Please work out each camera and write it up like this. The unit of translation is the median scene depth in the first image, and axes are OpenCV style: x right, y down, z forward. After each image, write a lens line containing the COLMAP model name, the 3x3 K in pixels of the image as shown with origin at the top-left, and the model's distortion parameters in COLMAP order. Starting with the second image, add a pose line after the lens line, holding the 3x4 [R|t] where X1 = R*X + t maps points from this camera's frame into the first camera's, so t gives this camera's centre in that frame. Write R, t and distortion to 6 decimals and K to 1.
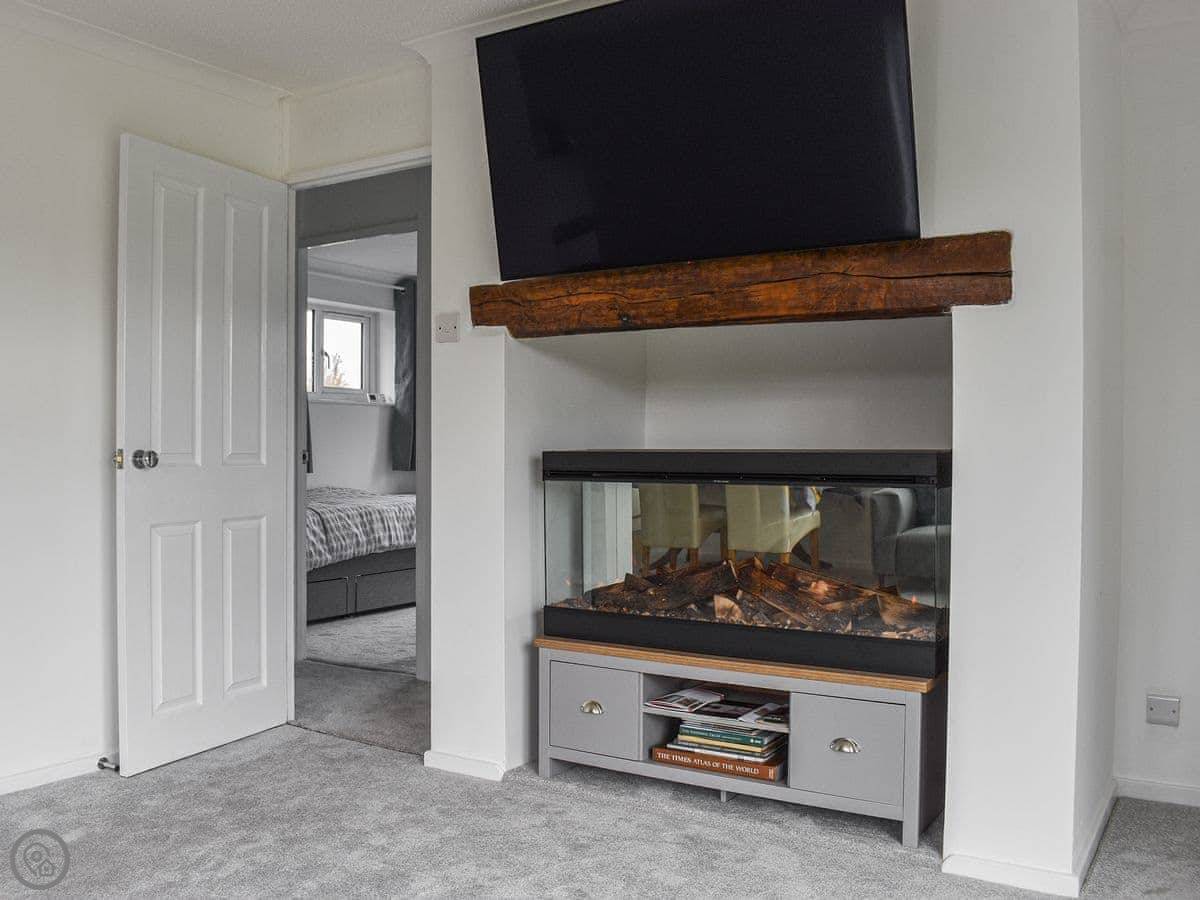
lens RADIAL K [[1116.6, 0, 600.0], [0, 1116.6, 450.0], [0, 0, 1]] dist [-0.098292, 0.001236]
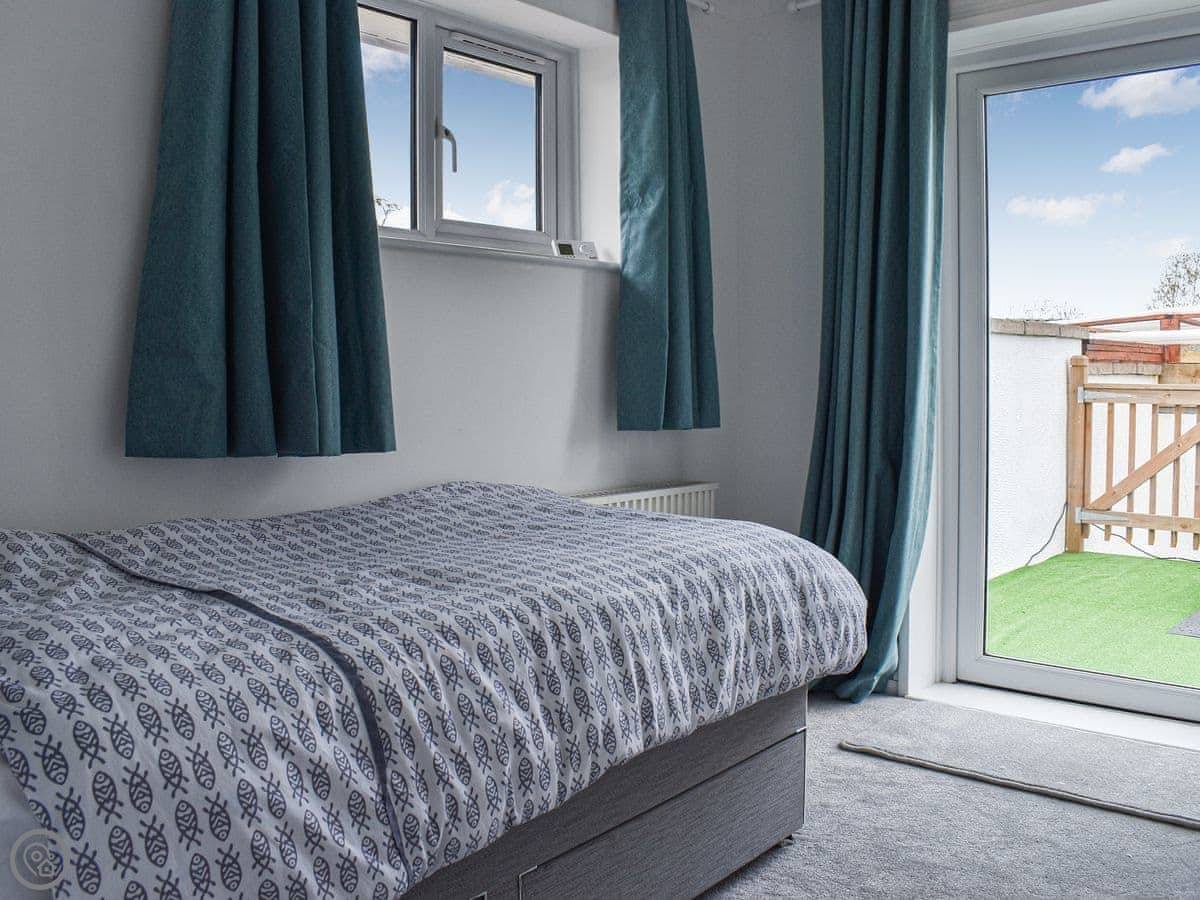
lens RADIAL K [[1116.6, 0, 600.0], [0, 1116.6, 450.0], [0, 0, 1]] dist [-0.098292, 0.001236]
pose [[0.987111, 0.003786, -0.159990, -0.160085], [0.006948, 0.997764, 0.066476, -0.001477], [0.159884, -0.066731, 0.984878, 0.753599]]
